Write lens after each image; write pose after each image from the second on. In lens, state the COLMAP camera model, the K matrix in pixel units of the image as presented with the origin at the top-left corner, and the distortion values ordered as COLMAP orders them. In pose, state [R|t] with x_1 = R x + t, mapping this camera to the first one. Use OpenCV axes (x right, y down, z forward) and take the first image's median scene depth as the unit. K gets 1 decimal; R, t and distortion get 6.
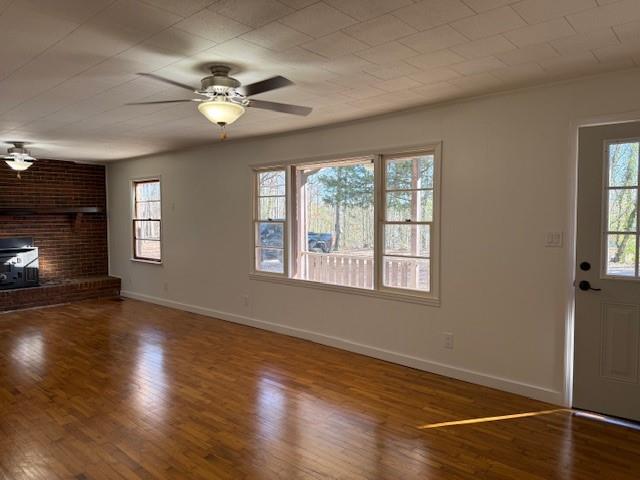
lens RADIAL K [[473.8, 0, 323.4], [0, 473.8, 243.2], [0, 0, 1]] dist [0.078724, -0.108403]
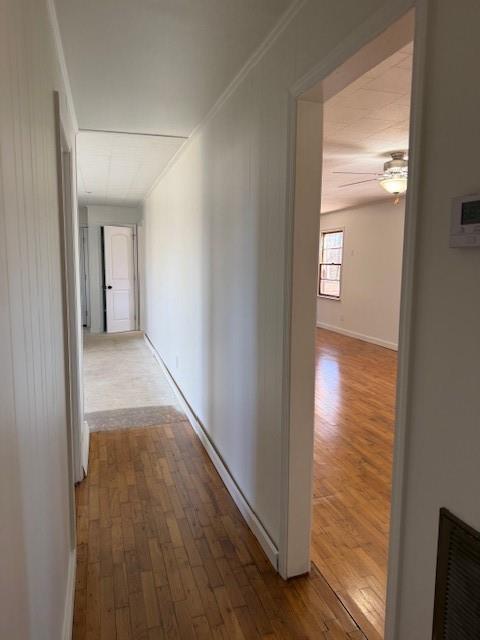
lens RADIAL K [[473.8, 0, 240.0], [0, 473.8, 320.0], [0, 0, 1]] dist [0.078724, -0.108403]
pose [[0.866595, 0.070446, -0.494014, 0.054487], [-0.045381, 0.997009, 0.062565, 0.034944], [0.496944, -0.031799, 0.867200, -0.223988]]
